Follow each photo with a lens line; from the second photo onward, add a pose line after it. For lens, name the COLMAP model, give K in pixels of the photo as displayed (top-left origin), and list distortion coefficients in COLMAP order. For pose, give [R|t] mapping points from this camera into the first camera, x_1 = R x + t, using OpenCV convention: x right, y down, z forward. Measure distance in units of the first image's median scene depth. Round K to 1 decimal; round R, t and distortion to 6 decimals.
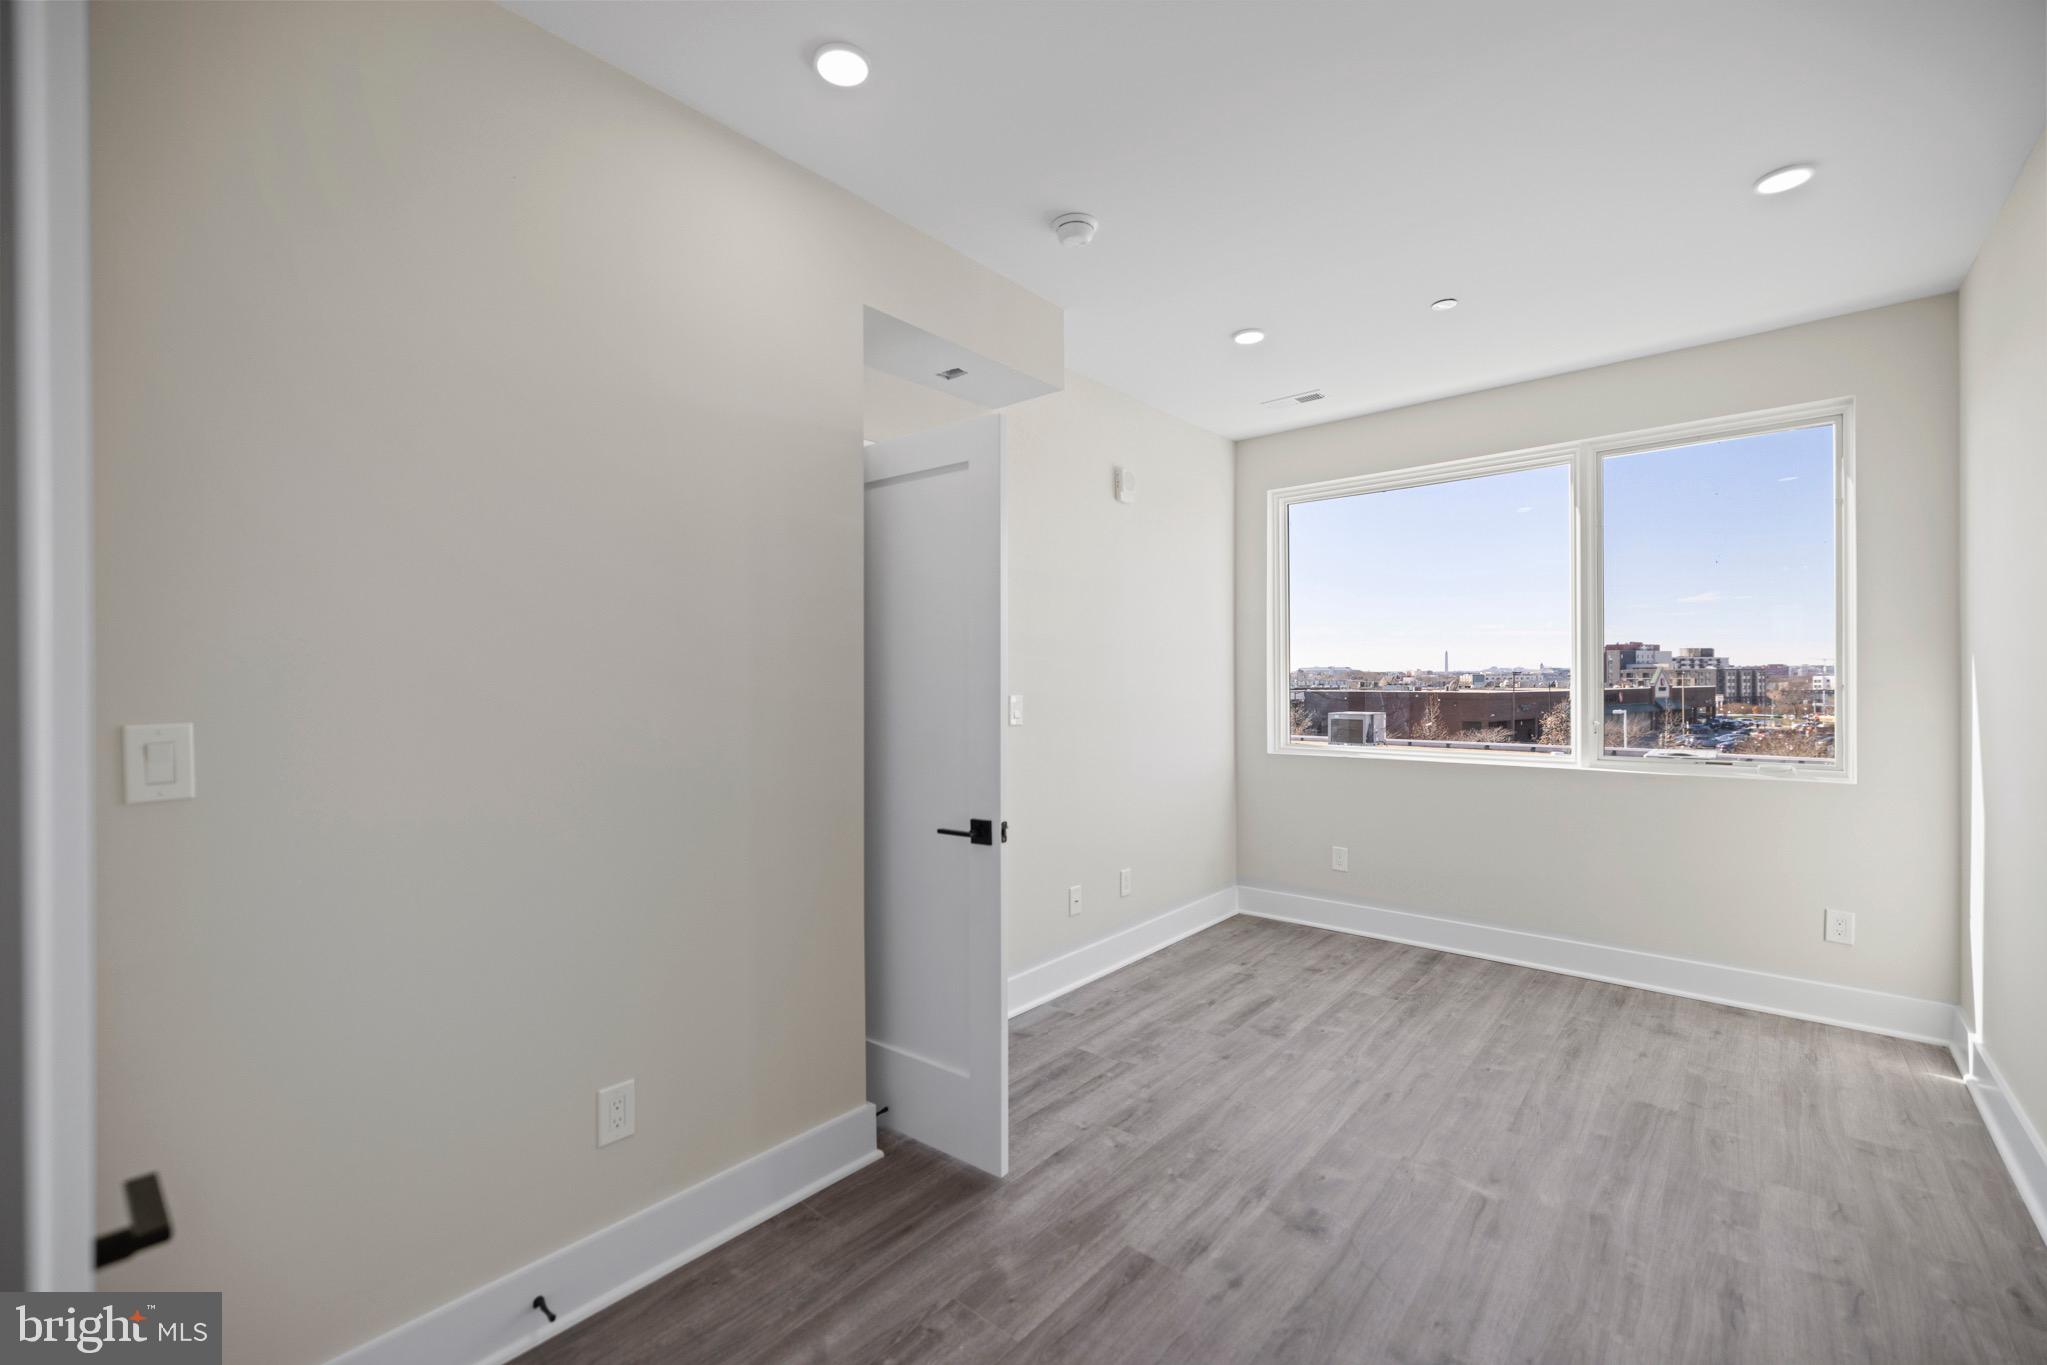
lens RADIAL K [[869.7, 0, 1006.6], [0, 869.7, 683.8], [0, 0, 1]] dist [0.010909, -0.000146]
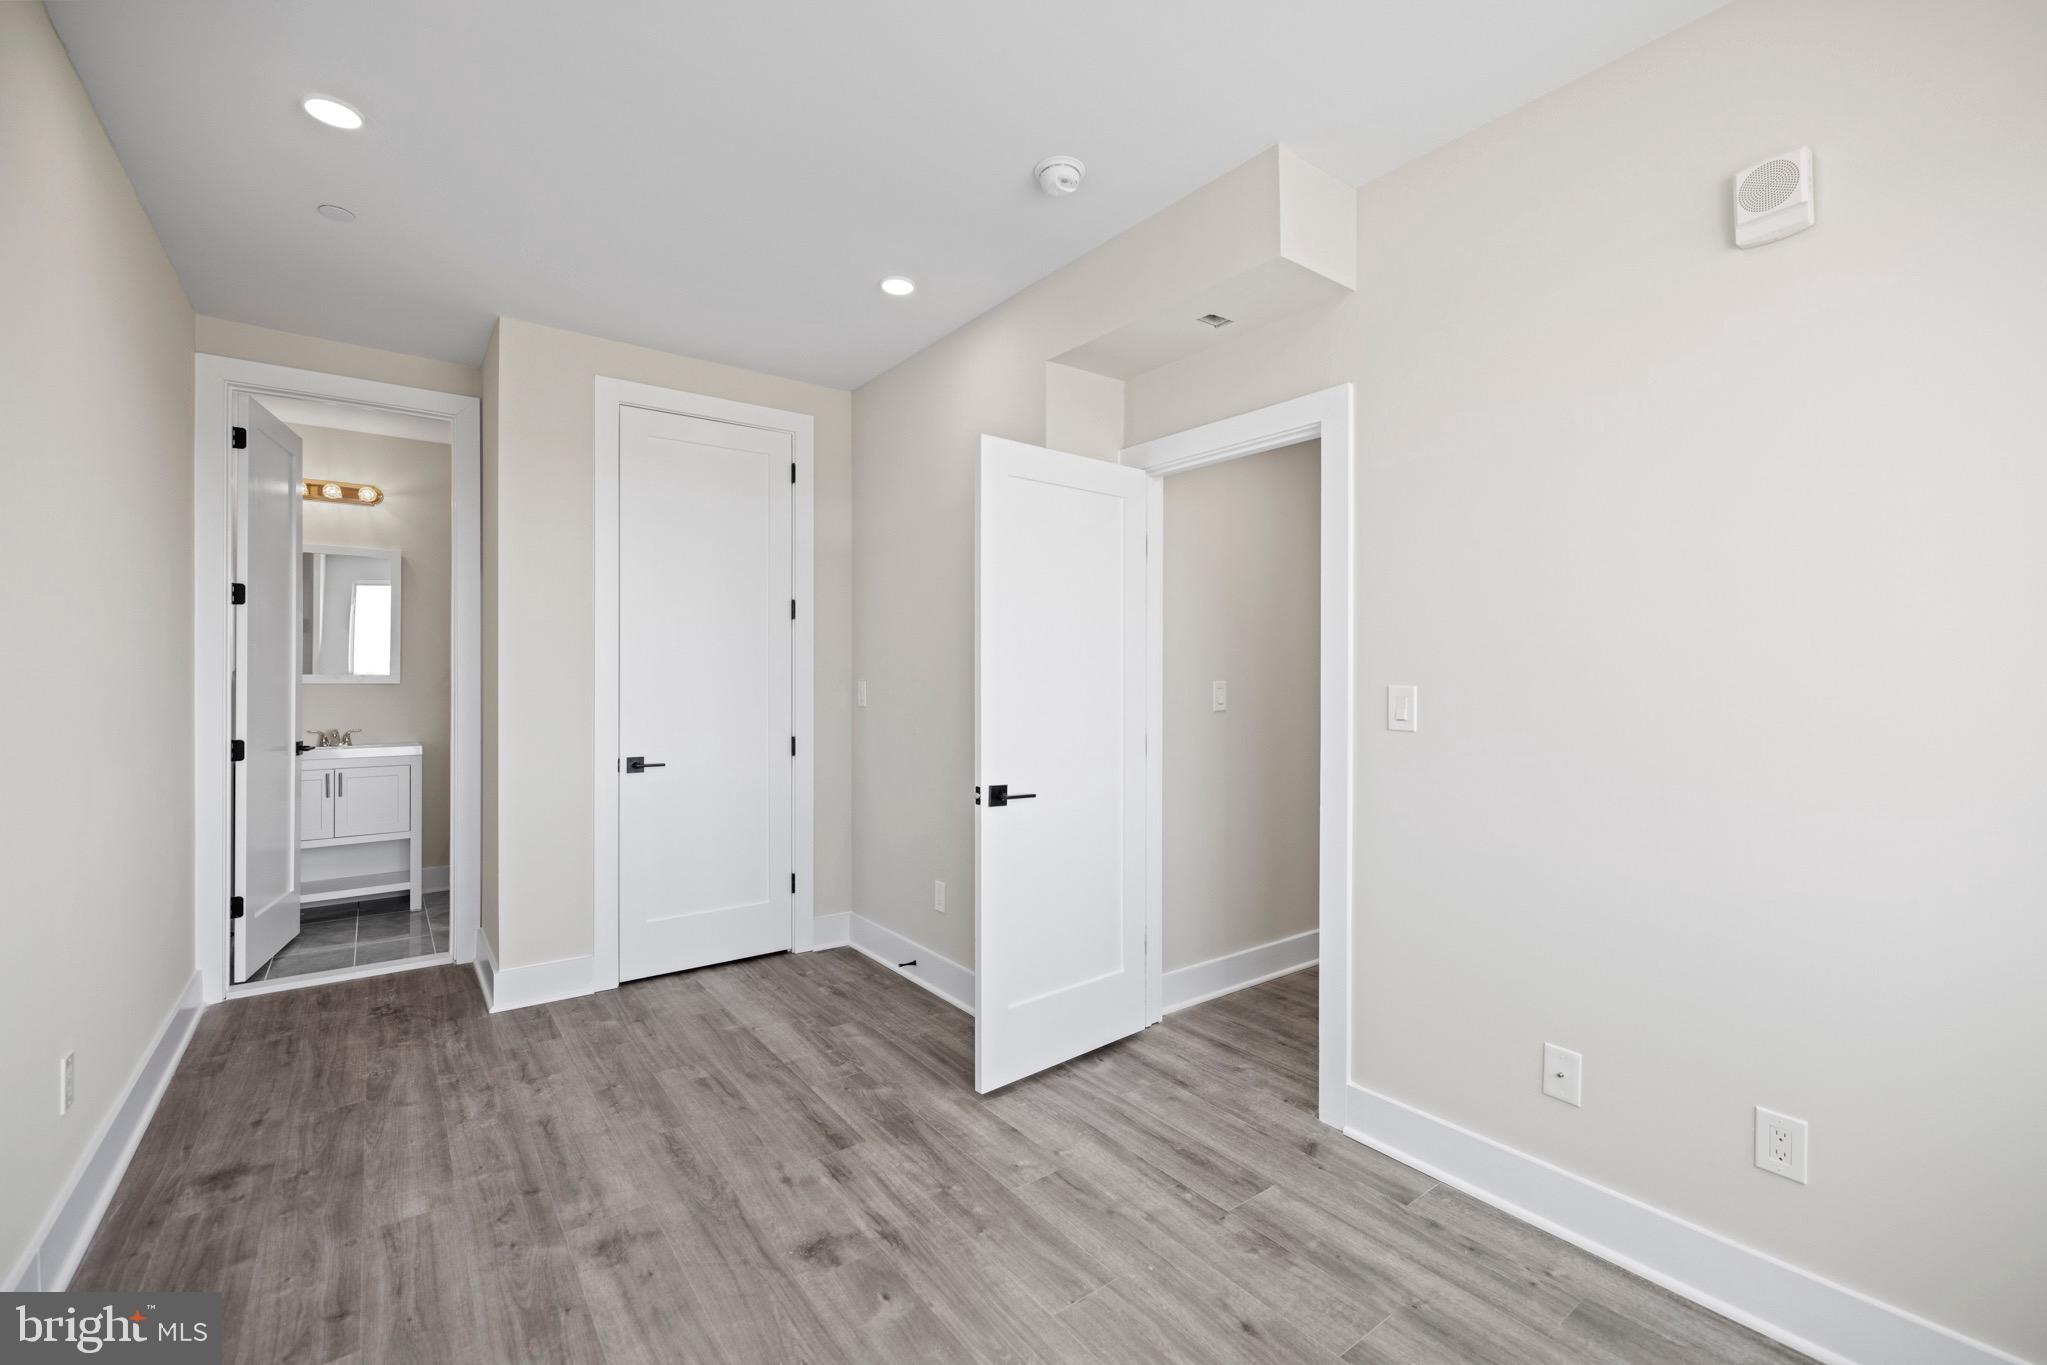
lens RADIAL K [[869.7, 0, 1021.7], [0, 869.7, 674.4], [0, 0, 1]] dist [0.010909, -0.000146]
pose [[-0.217164, 0.003401, -0.976129, 0.803074], [-0.000899, 0.999993, 0.003684, 0.001709], [0.976135, 0.001678, -0.217160, 0.940638]]
